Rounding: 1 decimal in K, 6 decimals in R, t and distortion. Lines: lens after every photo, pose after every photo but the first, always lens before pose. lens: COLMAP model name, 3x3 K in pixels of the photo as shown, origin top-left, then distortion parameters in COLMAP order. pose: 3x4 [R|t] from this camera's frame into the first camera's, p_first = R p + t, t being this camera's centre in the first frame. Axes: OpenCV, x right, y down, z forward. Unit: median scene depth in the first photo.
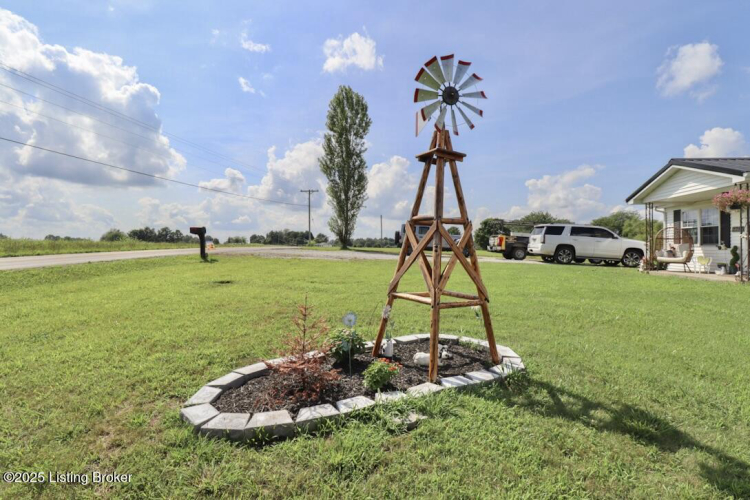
lens RADIAL K [[370.0, 0, 375.2], [0, 370.0, 236.1], [0, 0, 1]] dist [-0.003213, -0.000986]
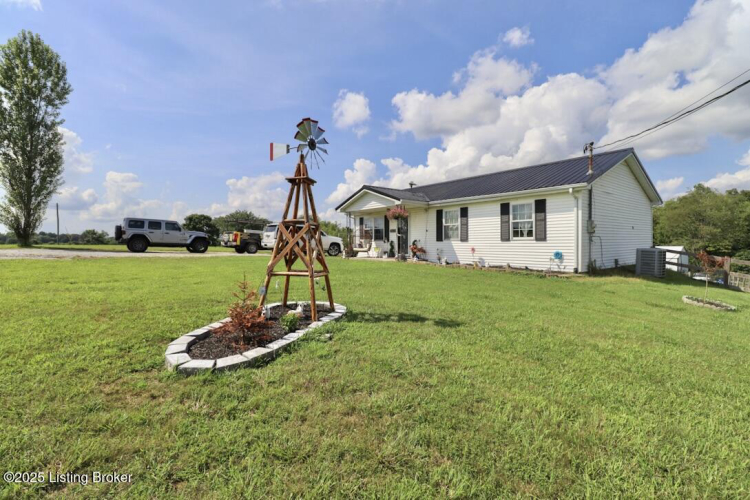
lens RADIAL K [[351.0, 0, 371.3], [0, 351.0, 247.4], [0, 0, 1]] dist [0.024320, 0.000222]
pose [[0.710897, -0.014998, 0.703137, -0.125234], [-0.014324, 0.999256, 0.035796, 0.000201], [-0.703151, -0.035519, 0.710153, -0.047710]]
